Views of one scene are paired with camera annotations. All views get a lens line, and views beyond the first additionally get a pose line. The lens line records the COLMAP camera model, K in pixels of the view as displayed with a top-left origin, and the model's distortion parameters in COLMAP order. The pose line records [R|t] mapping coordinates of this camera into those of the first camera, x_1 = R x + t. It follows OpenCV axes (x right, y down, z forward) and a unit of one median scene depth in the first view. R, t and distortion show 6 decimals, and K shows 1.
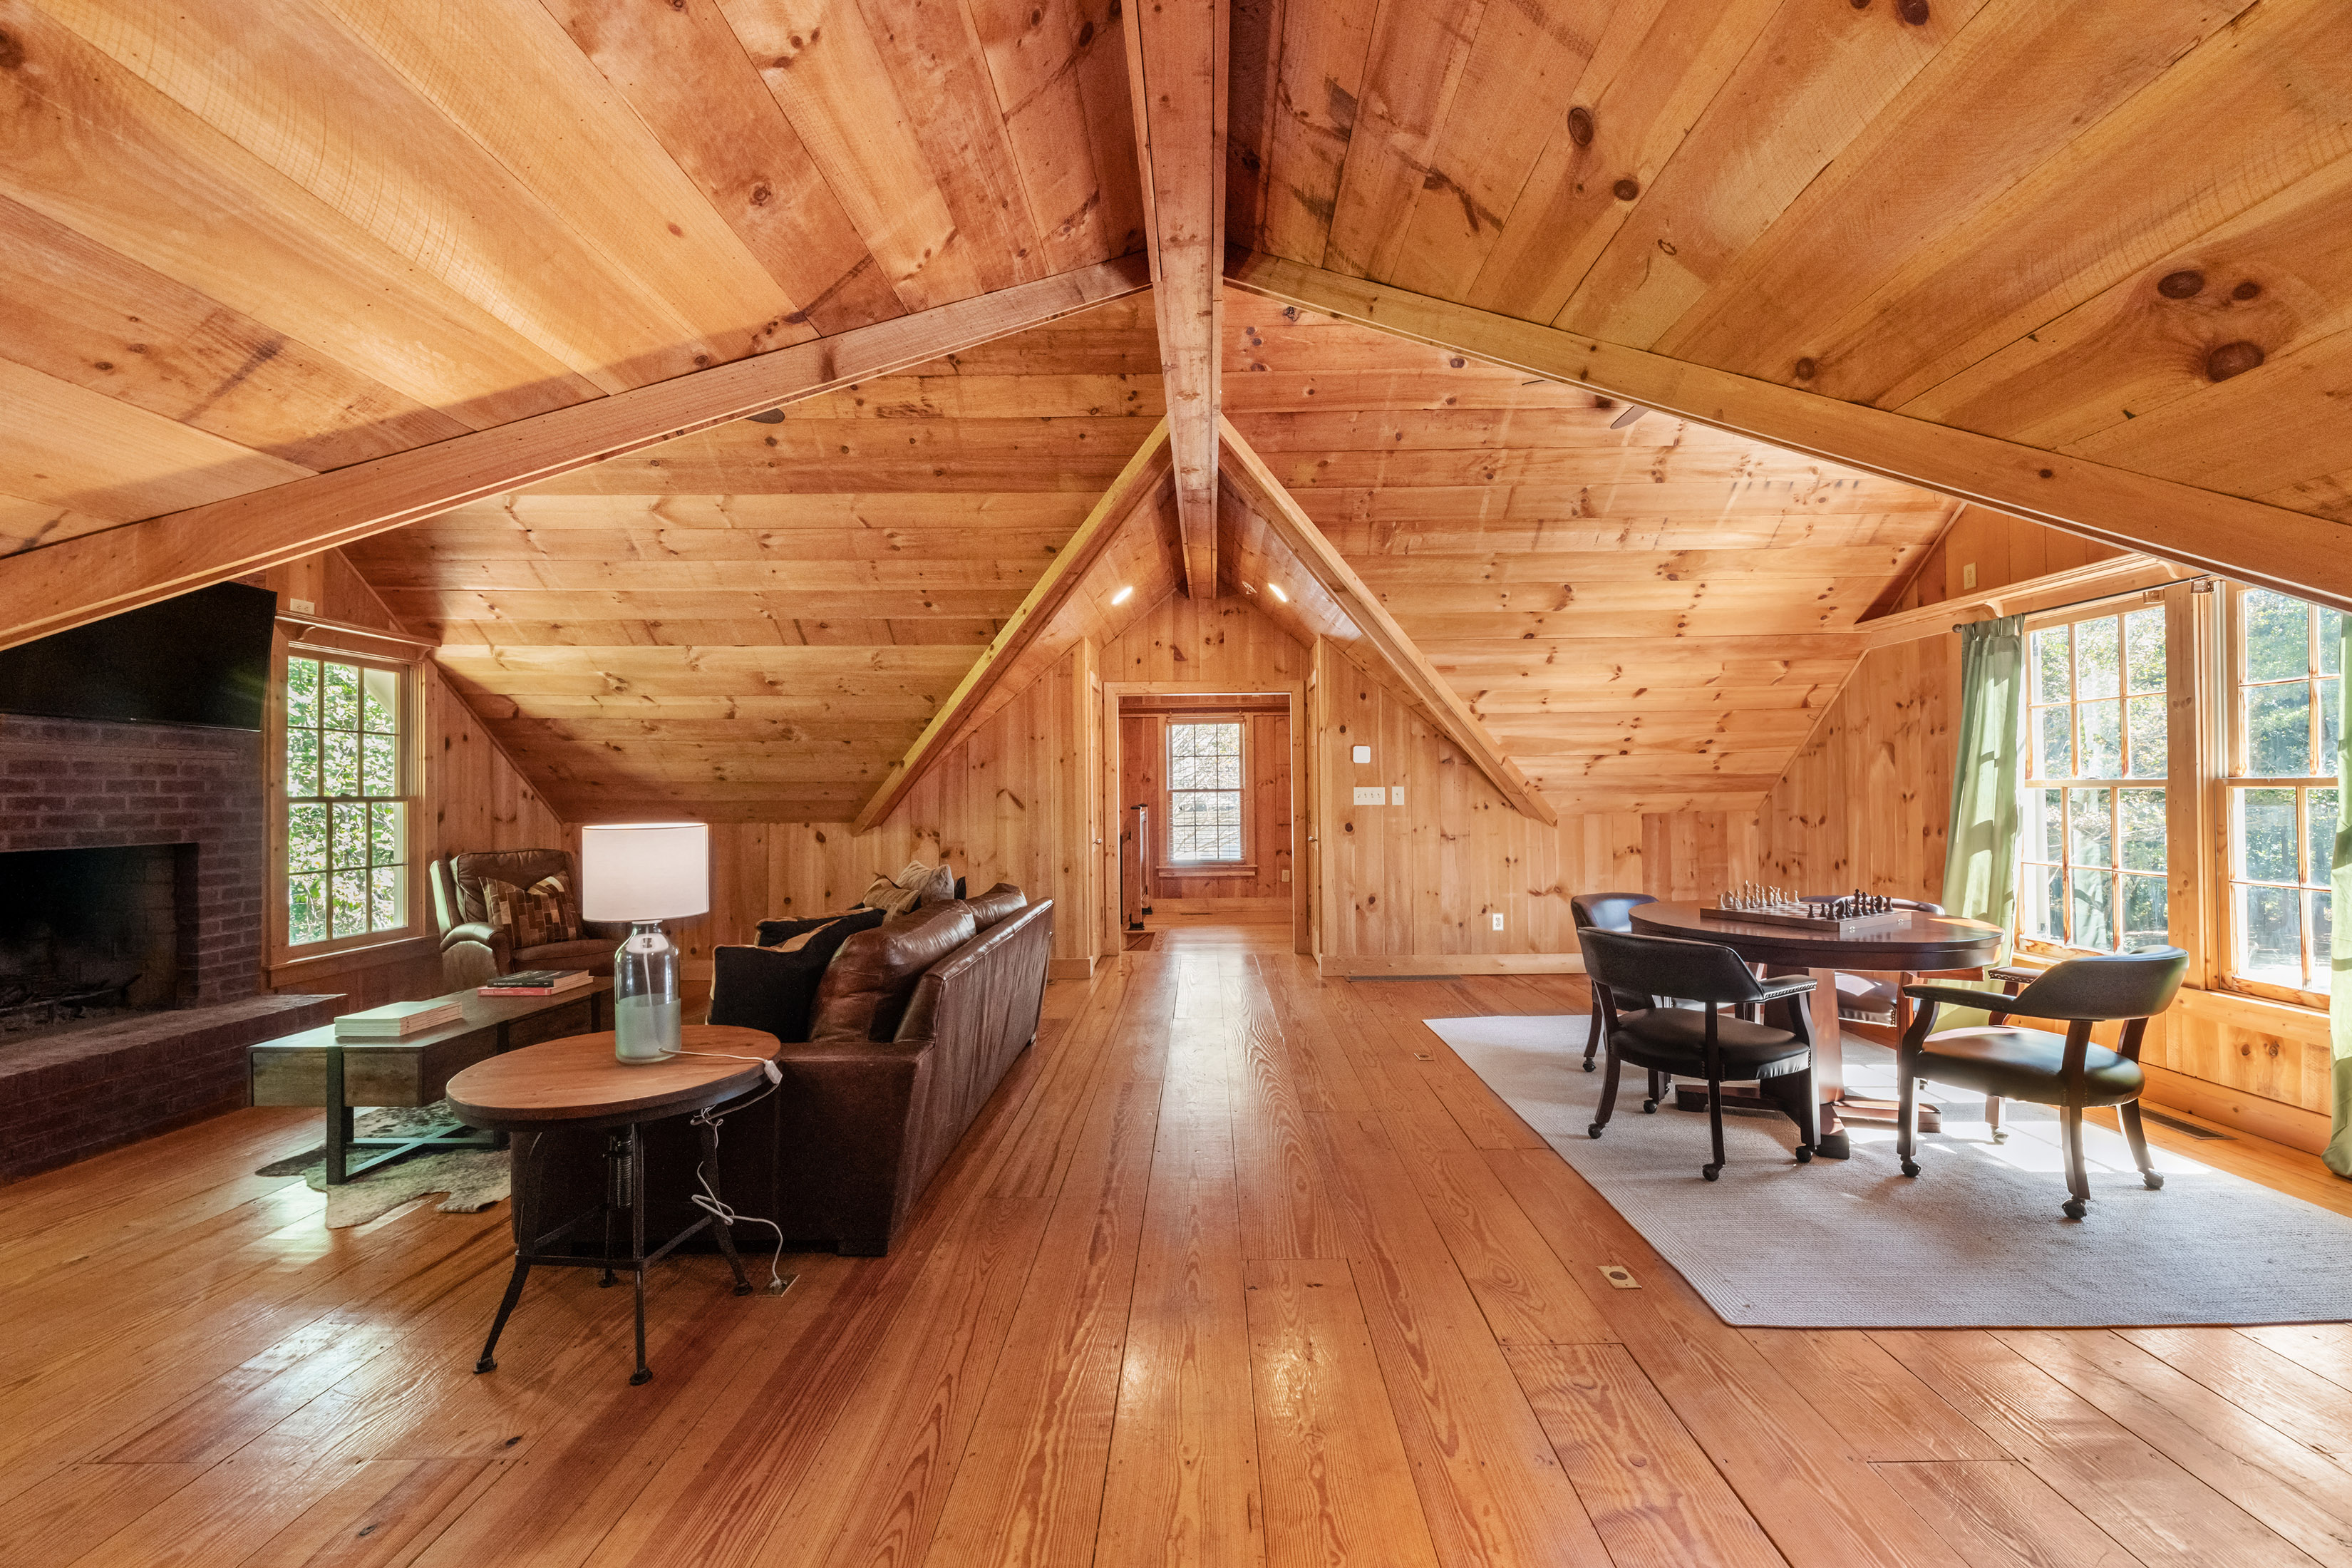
lens RADIAL K [[953.1, 0, 1176.0], [0, 953.1, 784.0], [0, 0, 1]] dist [0.000491, 0.000015]
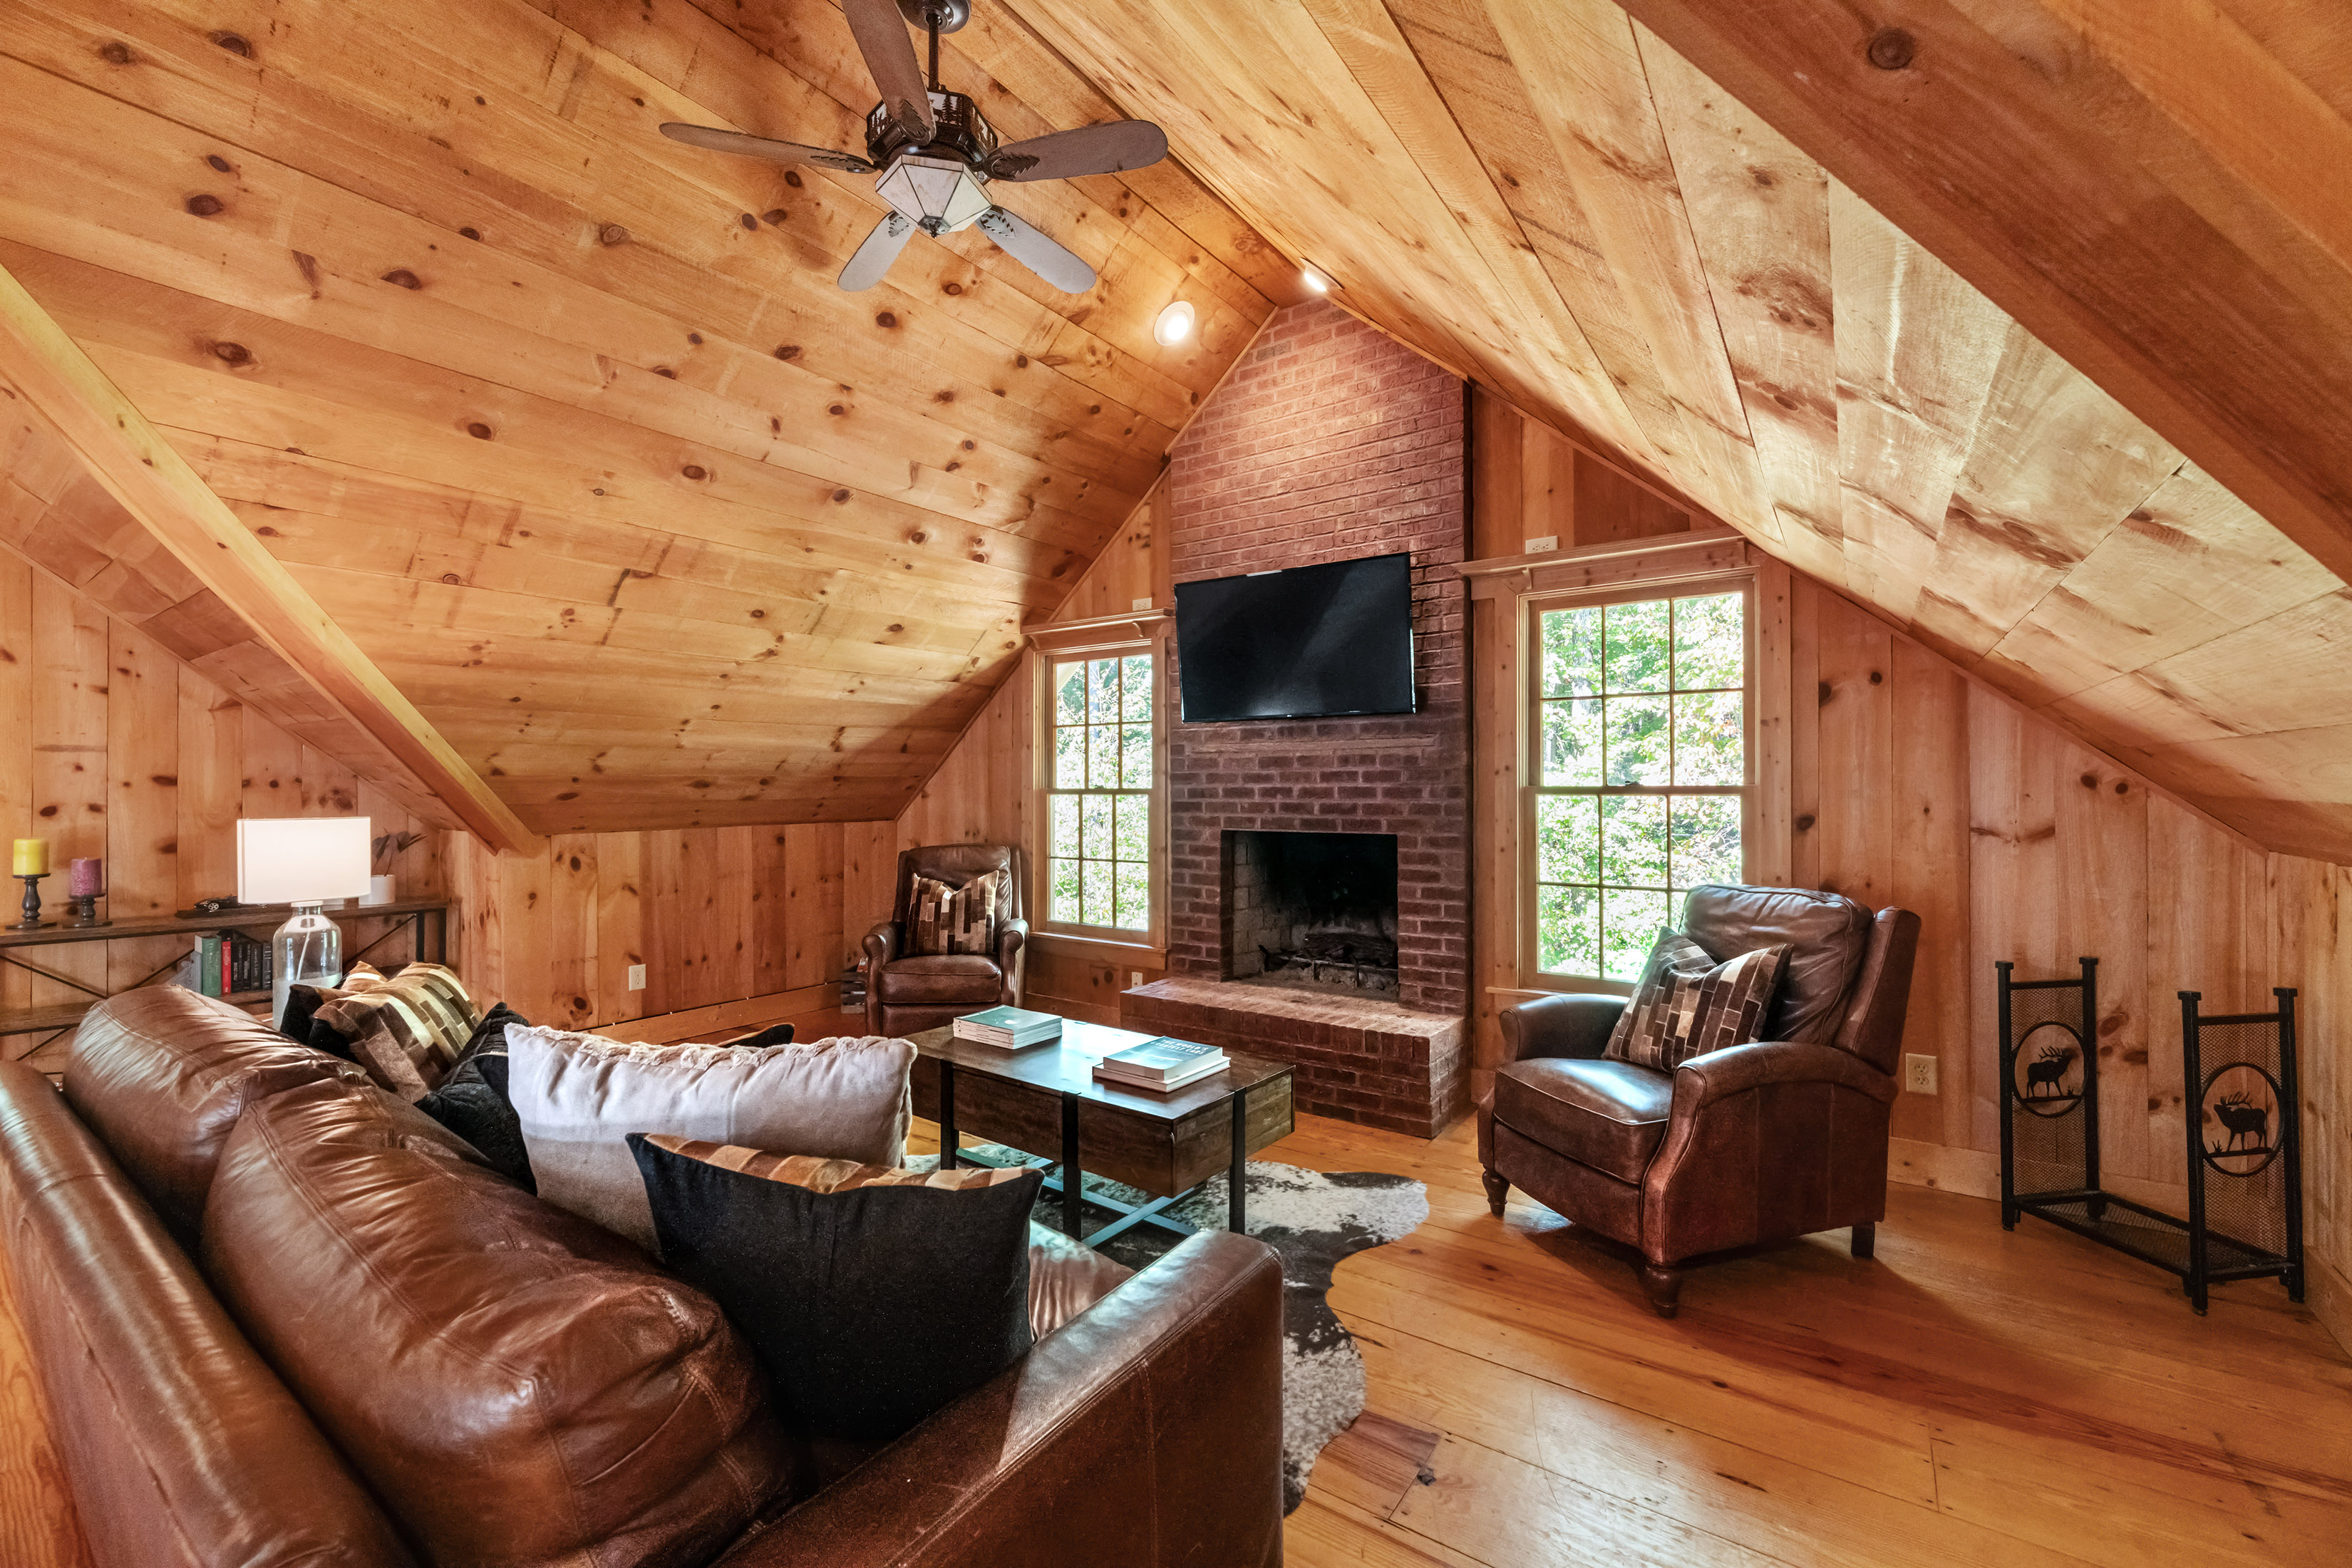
lens RADIAL K [[953.1, 0, 1176.0], [0, 953.1, 784.0], [0, 0, 1]] dist [0.000491, 0.000015]
pose [[-0.557399, 0.000950, -0.830244, -0.109886], [0.014102, 0.999866, -0.008323, 0.015974], [0.830125, -0.016347, -0.557337, 1.395237]]
